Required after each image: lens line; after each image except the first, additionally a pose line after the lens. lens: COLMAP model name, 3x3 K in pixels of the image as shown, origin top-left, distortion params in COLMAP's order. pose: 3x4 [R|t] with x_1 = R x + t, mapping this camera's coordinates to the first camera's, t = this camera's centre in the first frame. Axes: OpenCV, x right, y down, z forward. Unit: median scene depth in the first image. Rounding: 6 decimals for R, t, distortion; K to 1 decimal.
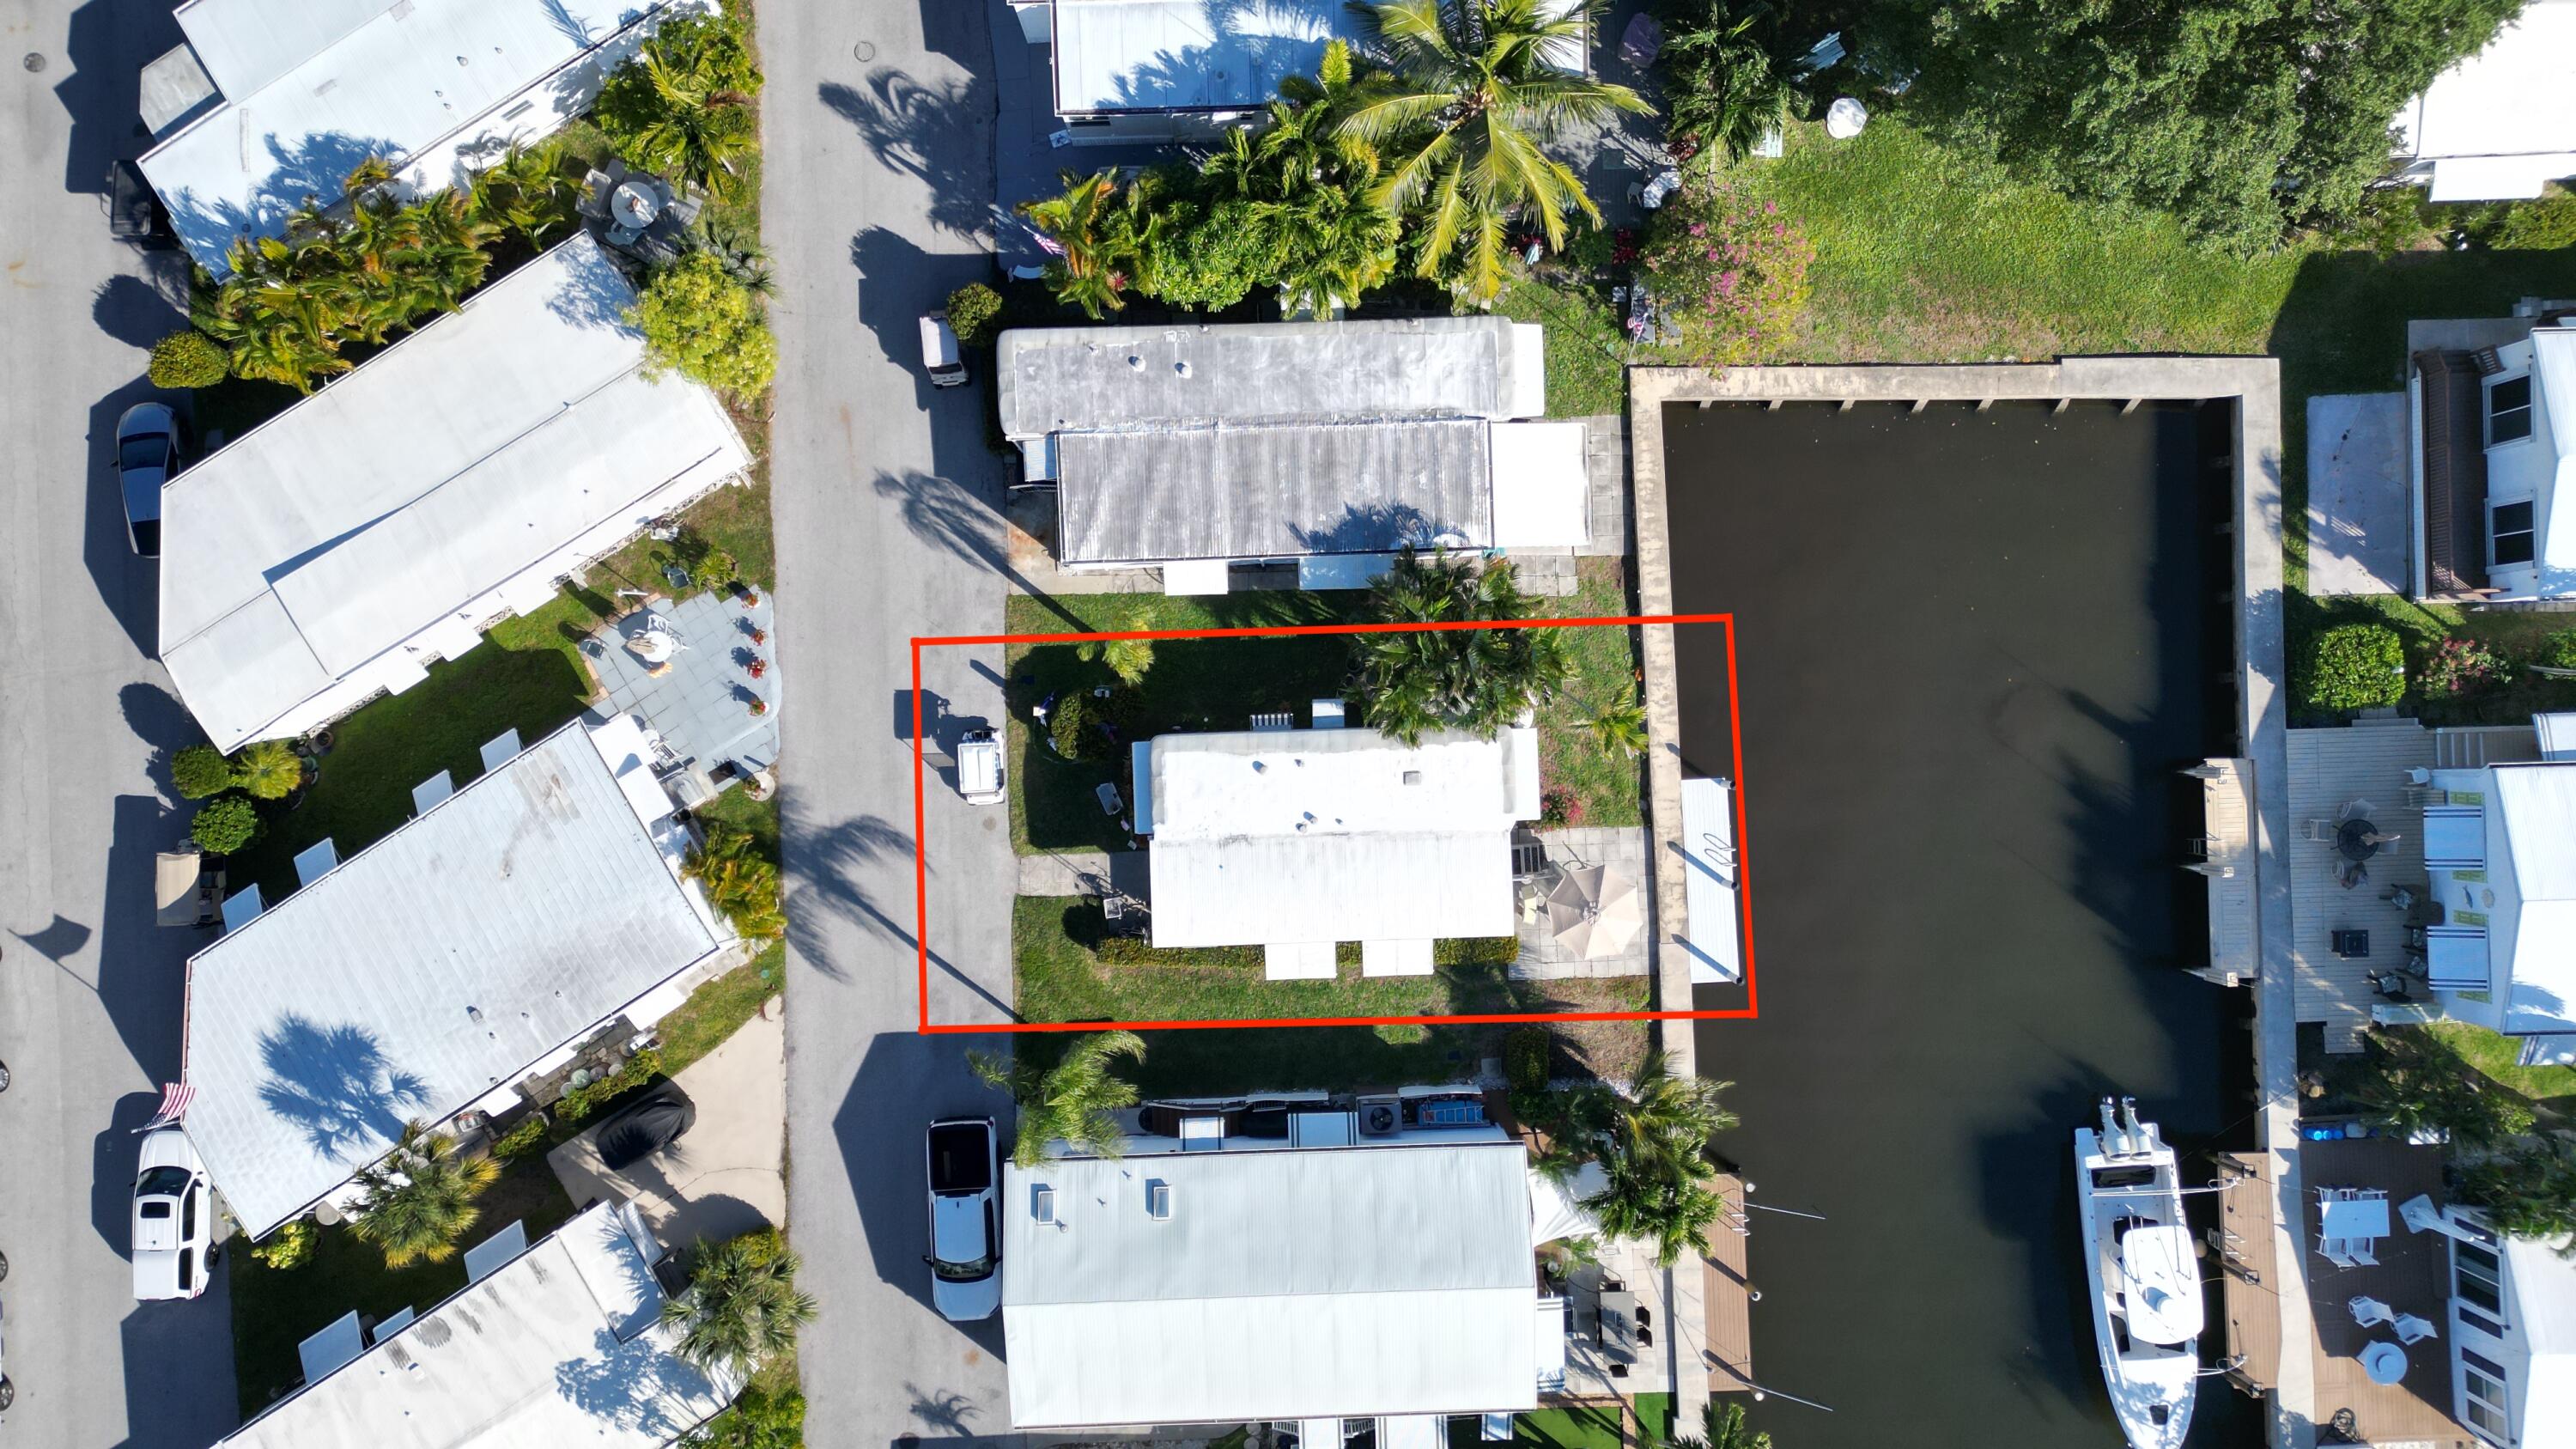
lens RADIAL K [[1830.4, 0, 1288.0], [0, 1830.4, 724.5], [0, 0, 1]] dist [-0.006128, -0.002702]
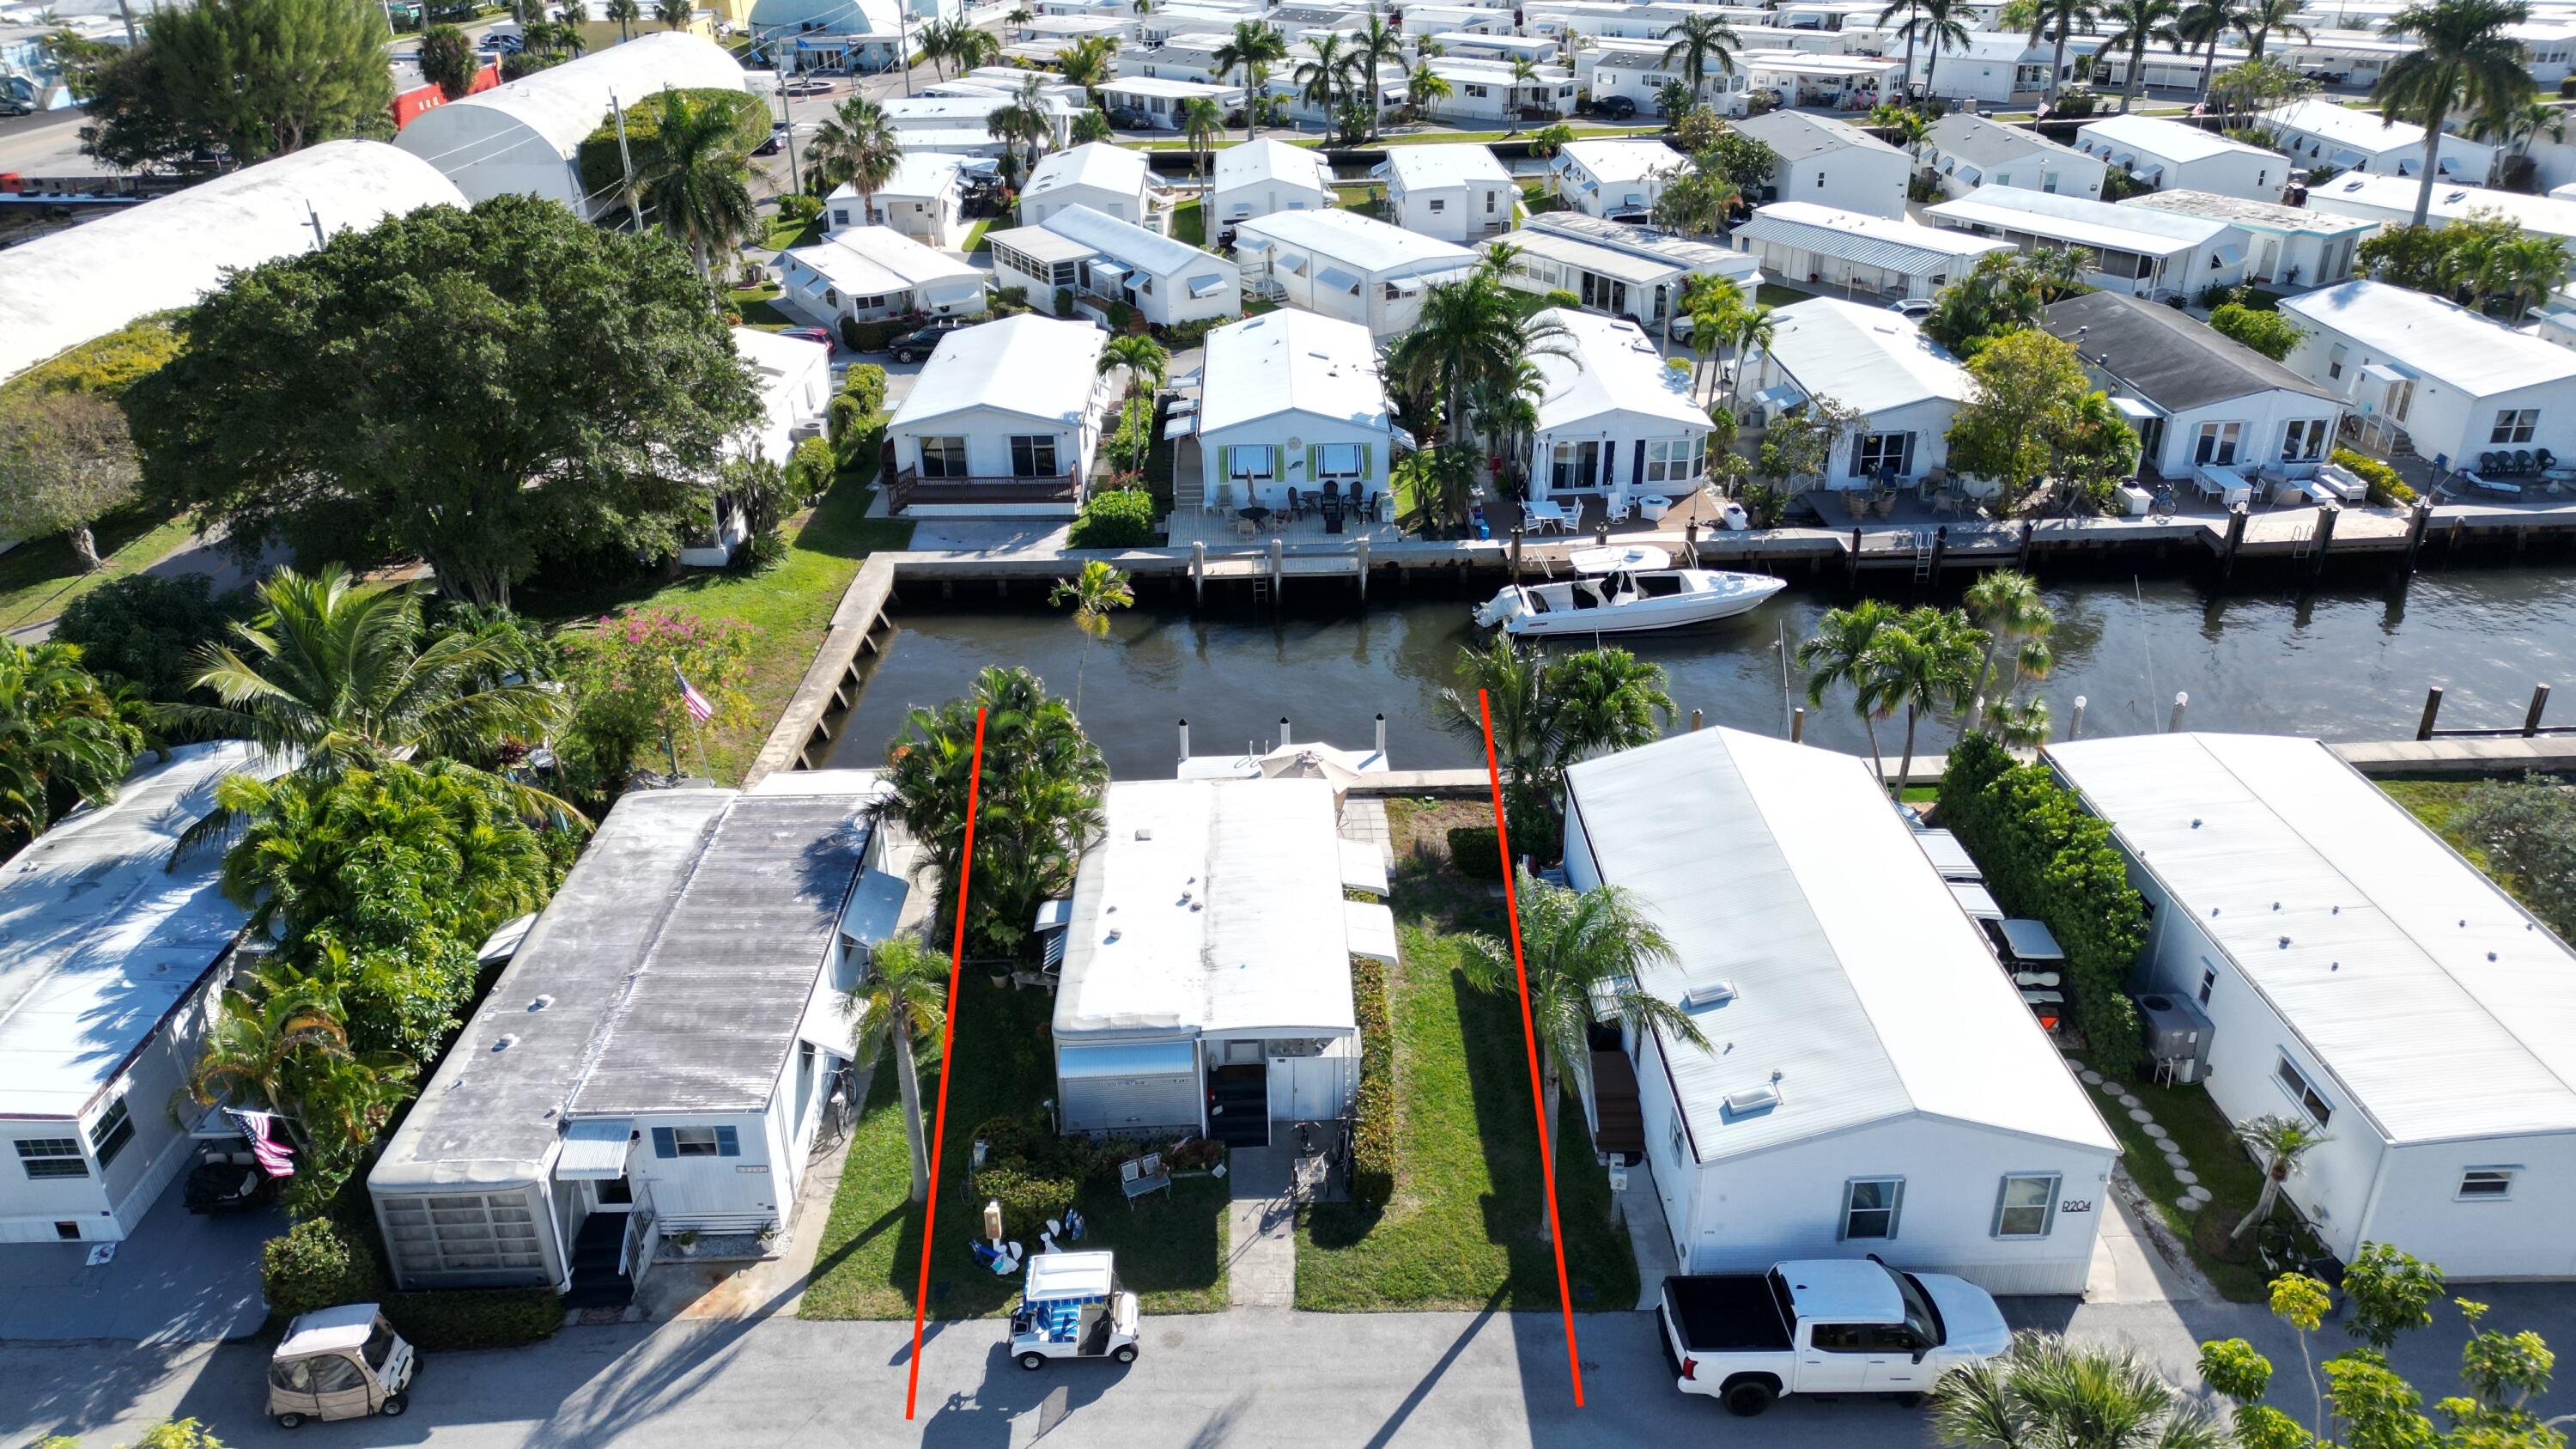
lens RADIAL K [[1830.4, 0, 1288.0], [0, 1830.4, 724.5], [0, 0, 1]] dist [-0.006128, -0.002702]
pose [[0.013254, -0.411904, 0.911131, -0.644973], [0.999744, 0.022168, -0.004521, 0.093776], [-0.018335, 0.910958, 0.412092, 0.589011]]
